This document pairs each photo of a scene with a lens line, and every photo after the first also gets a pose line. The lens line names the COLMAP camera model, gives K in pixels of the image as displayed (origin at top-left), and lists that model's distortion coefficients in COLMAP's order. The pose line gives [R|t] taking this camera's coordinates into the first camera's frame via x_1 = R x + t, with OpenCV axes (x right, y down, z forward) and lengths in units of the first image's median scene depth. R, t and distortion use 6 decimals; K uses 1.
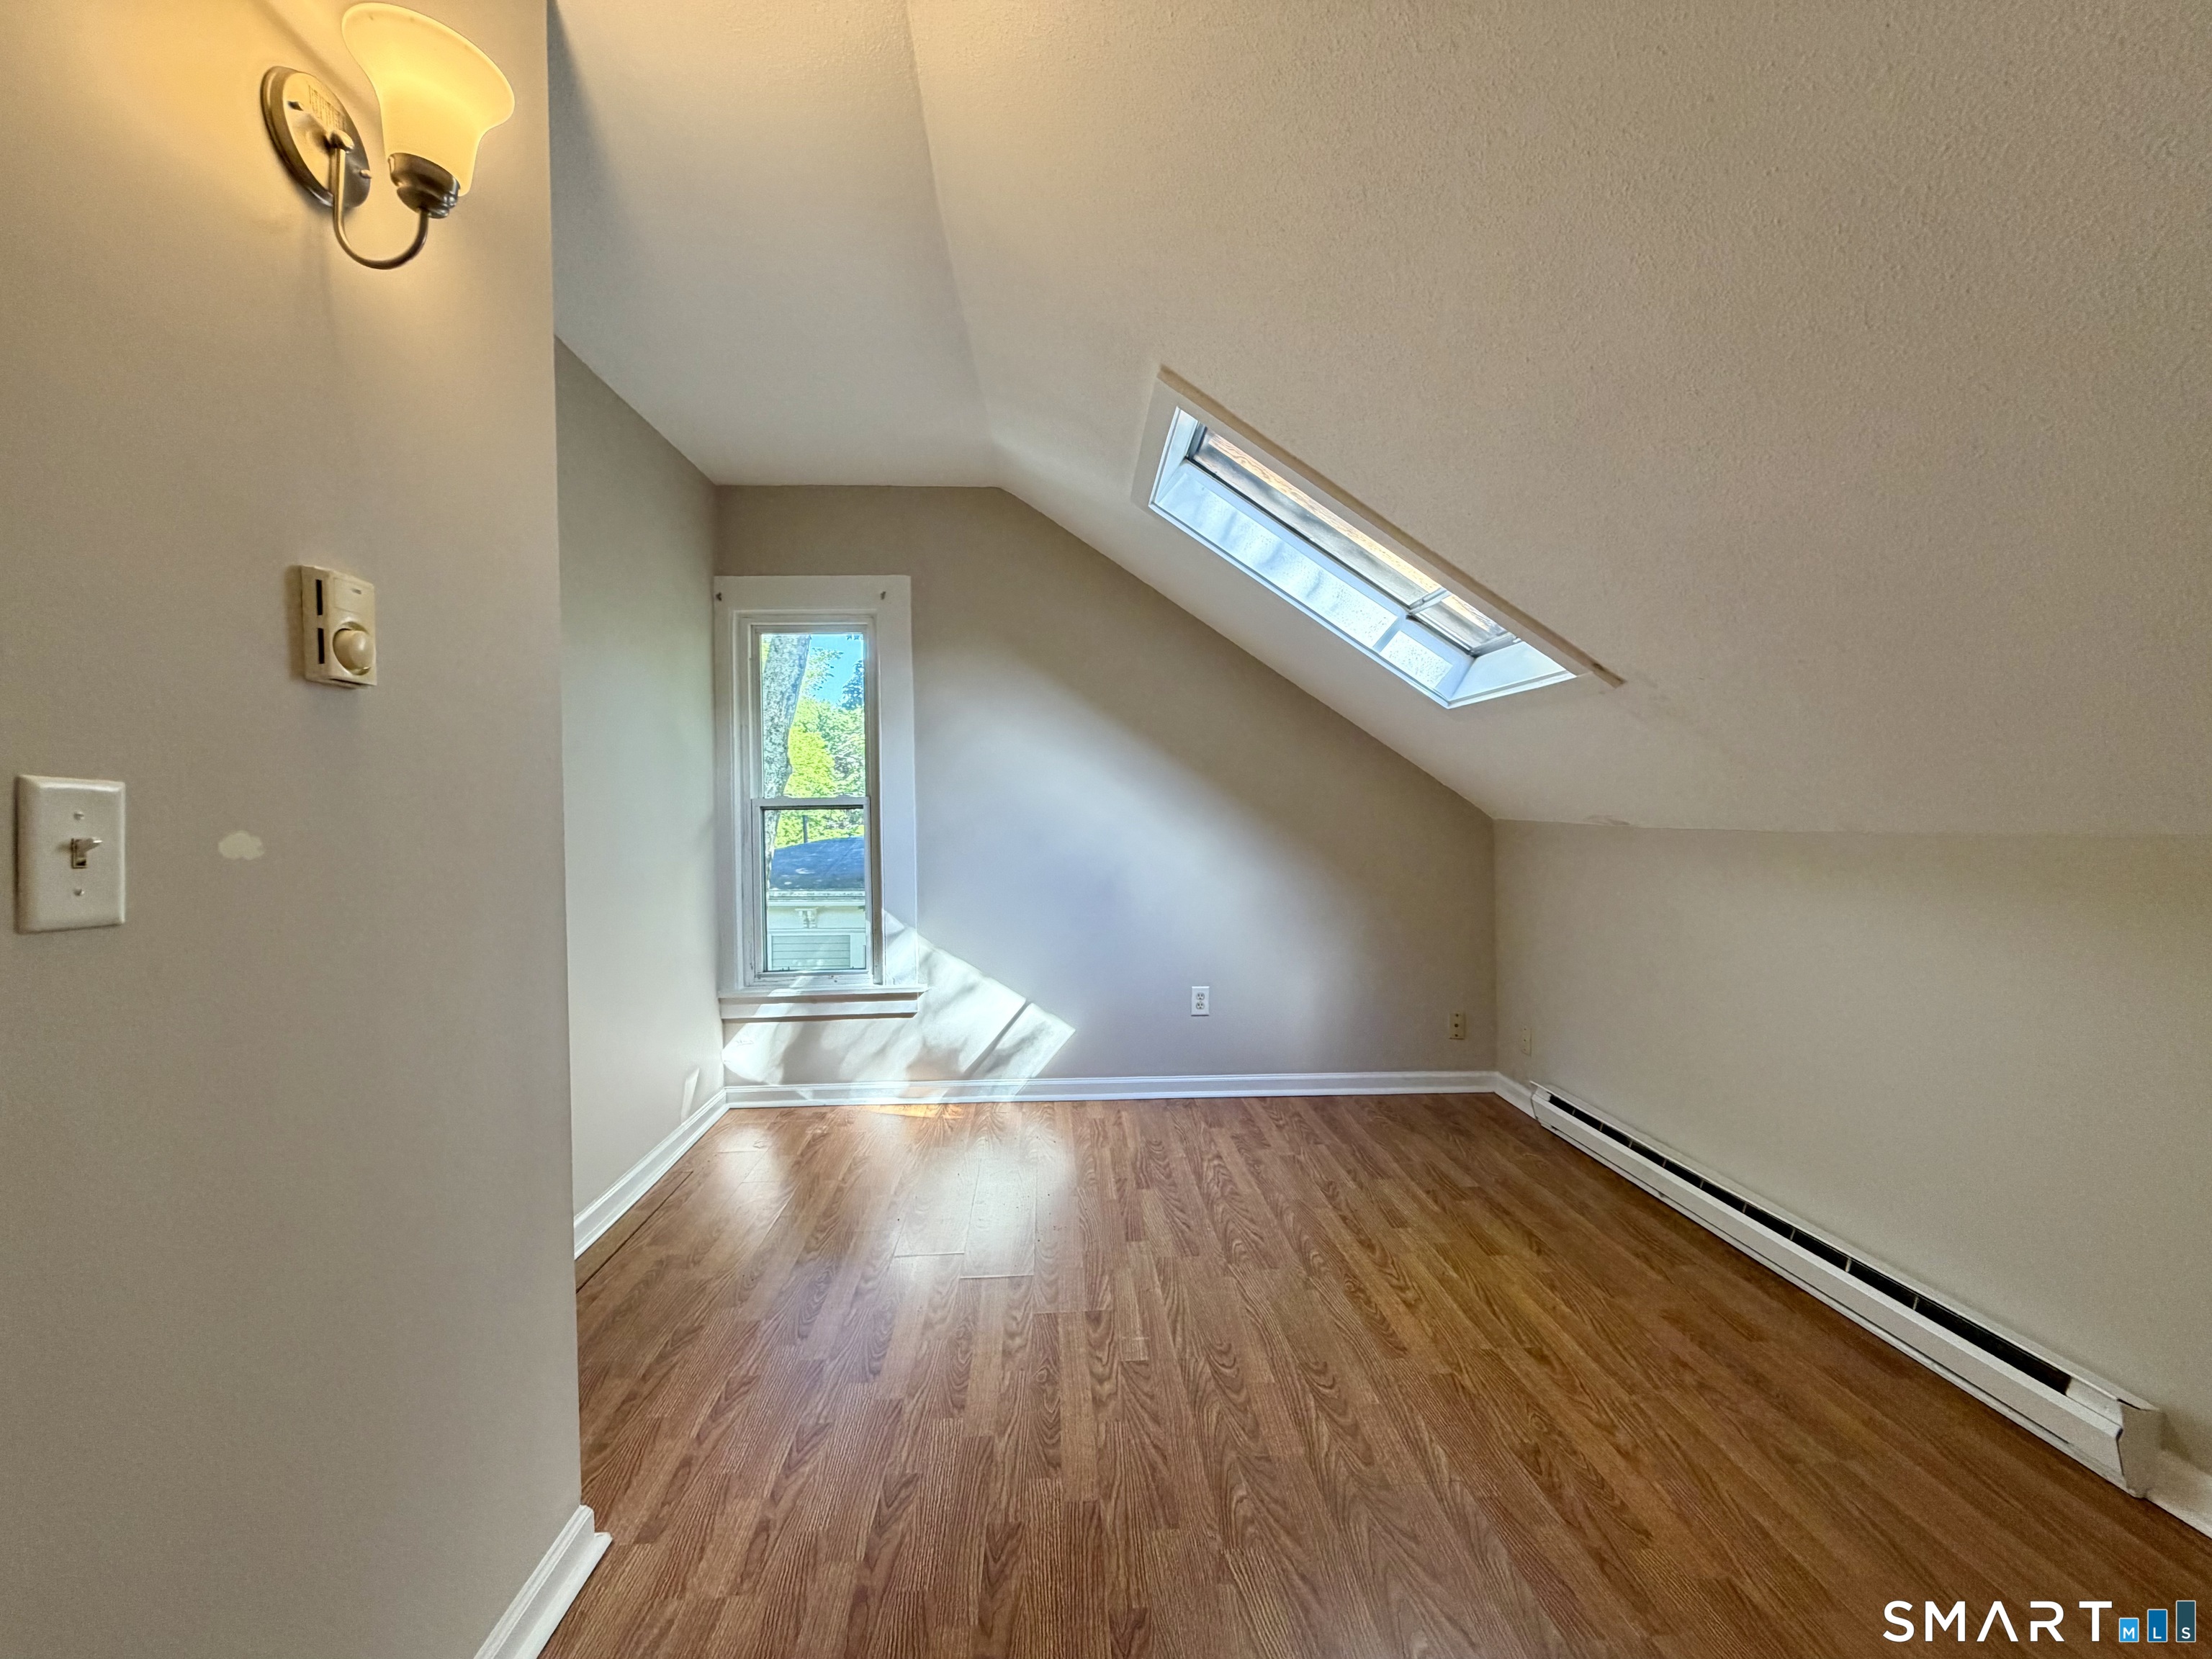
lens RADIAL K [[877.6, 0, 1102.1], [0, 877.6, 833.8], [0, 0, 1]] dist [-0.000204, -0.000235]
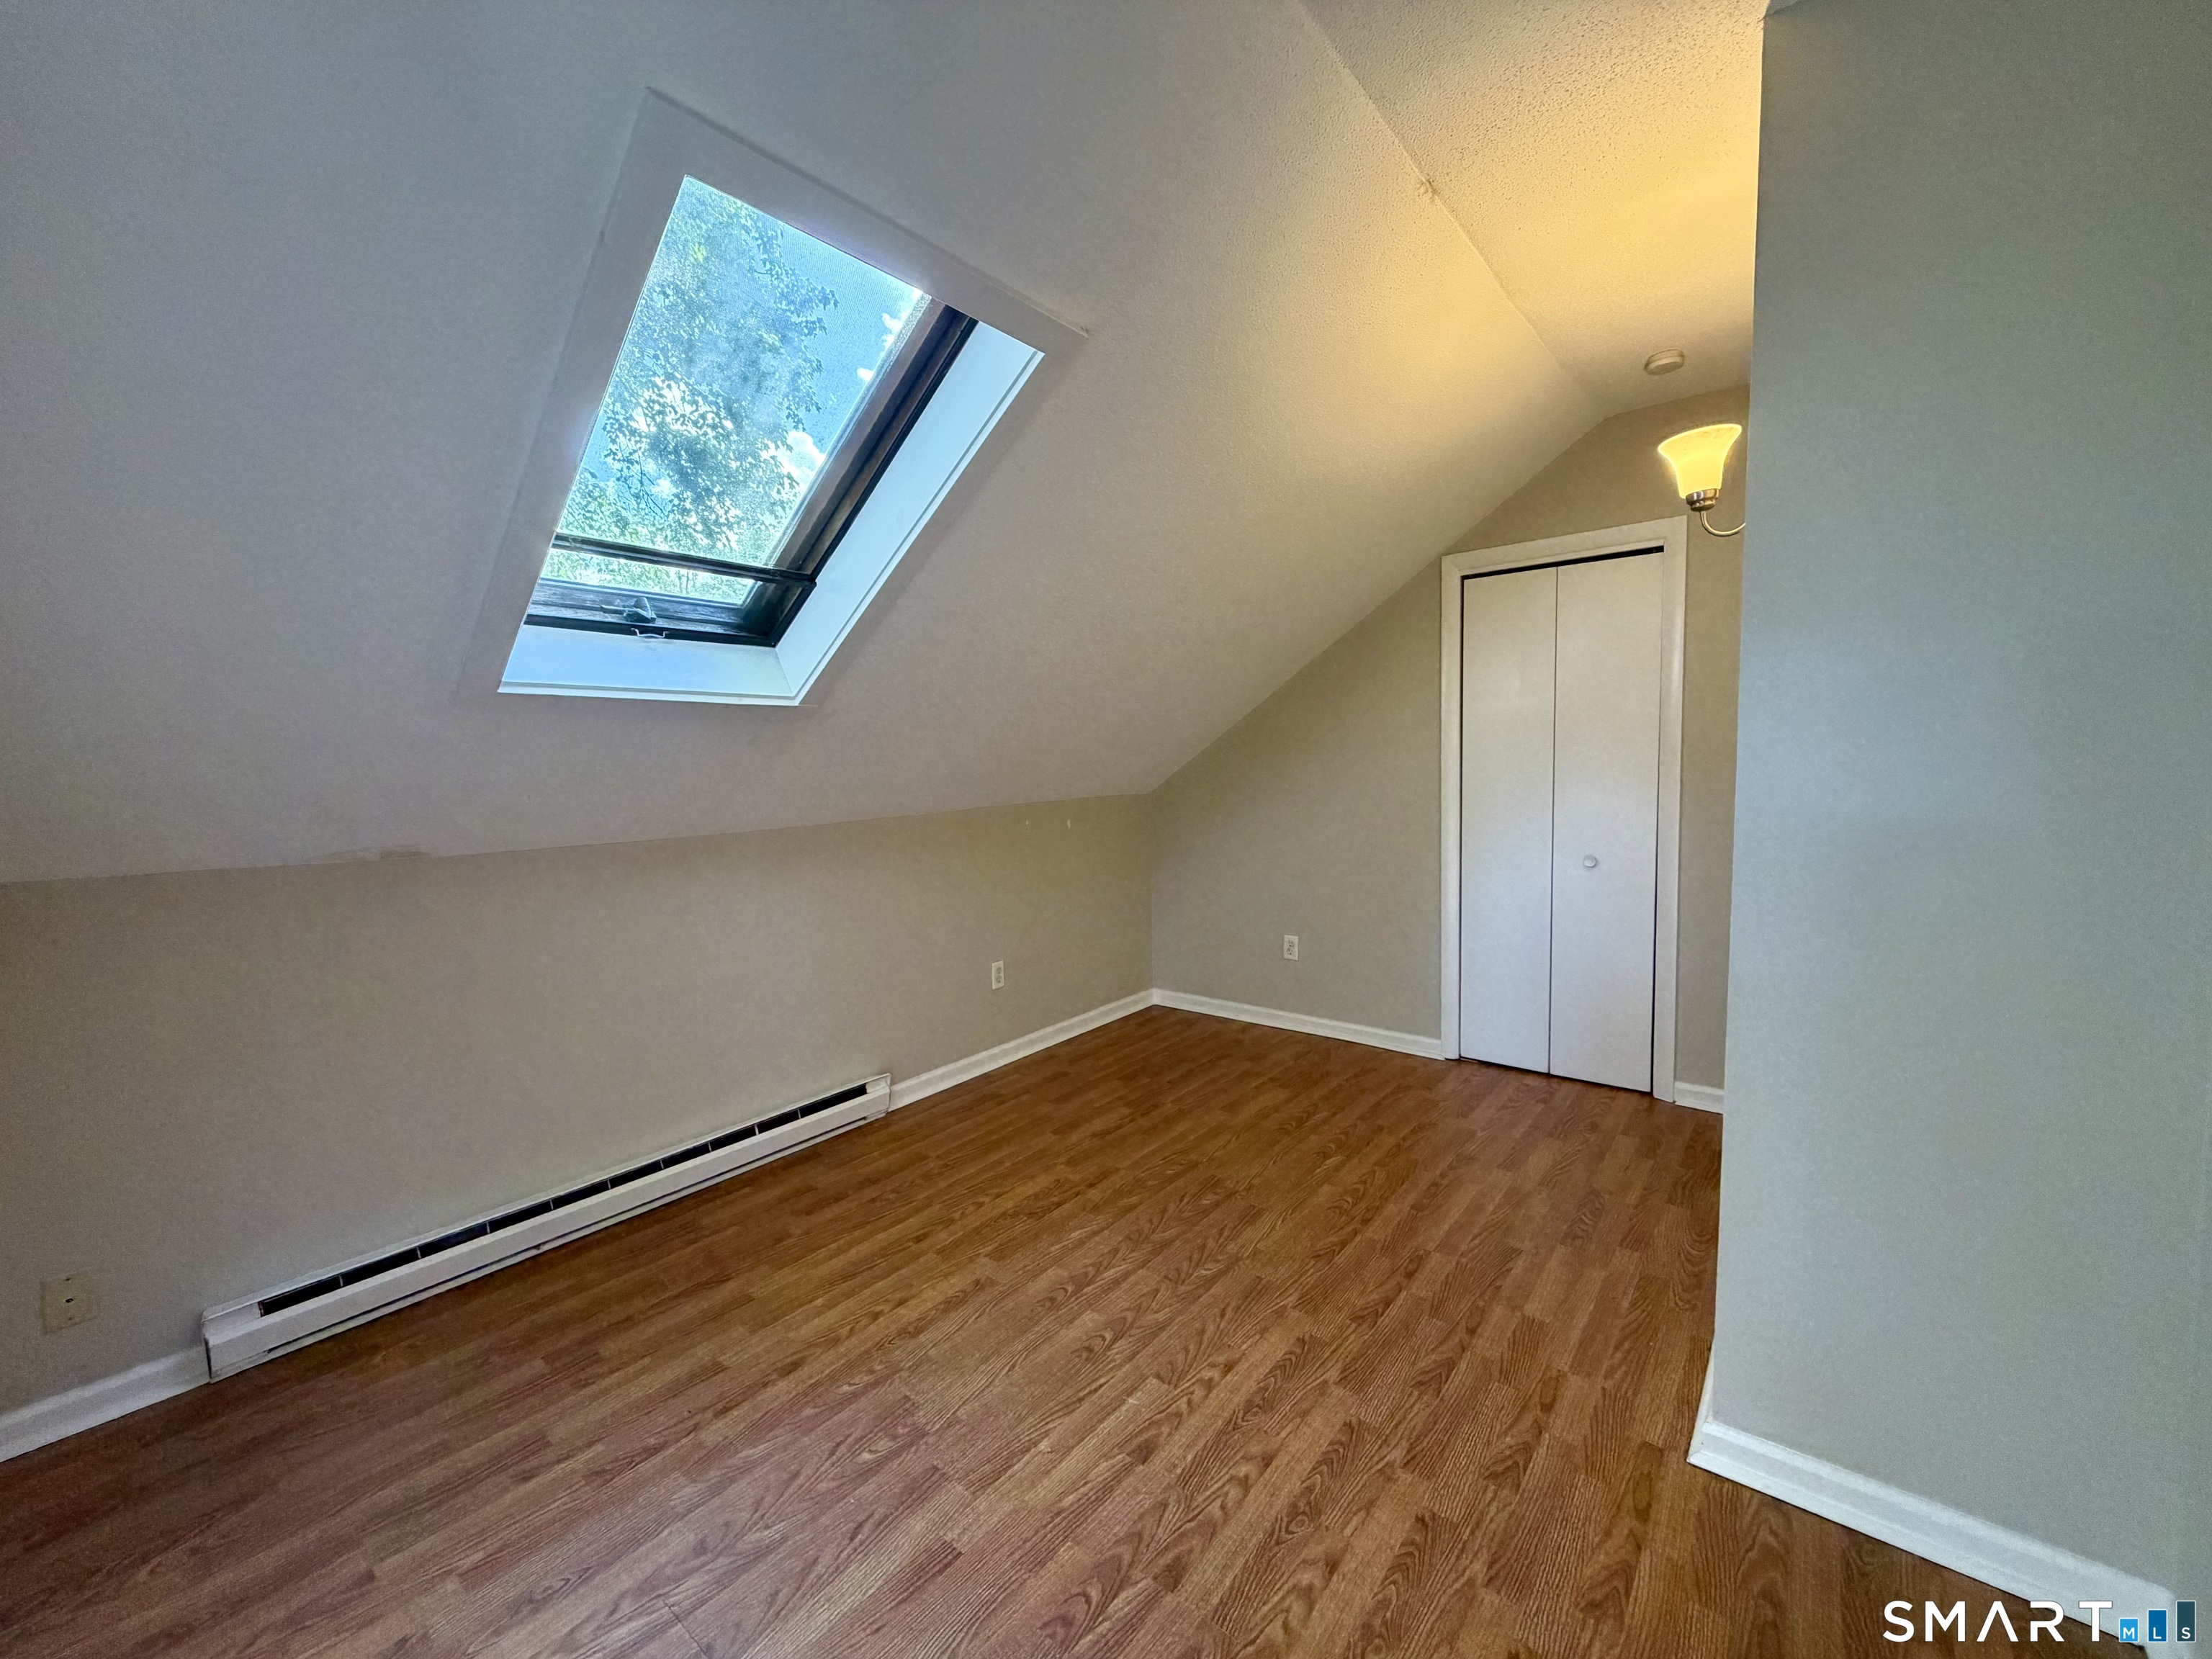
lens RADIAL K [[877.6, 0, 1102.1], [0, 877.6, 833.8], [0, 0, 1]] dist [-0.000204, -0.000235]
pose [[-0.729077, -0.032193, 0.683674, -0.496773], [0.044667, 0.994526, 0.094464, -0.097214], [-0.682972, 0.099409, -0.723648, 1.484936]]
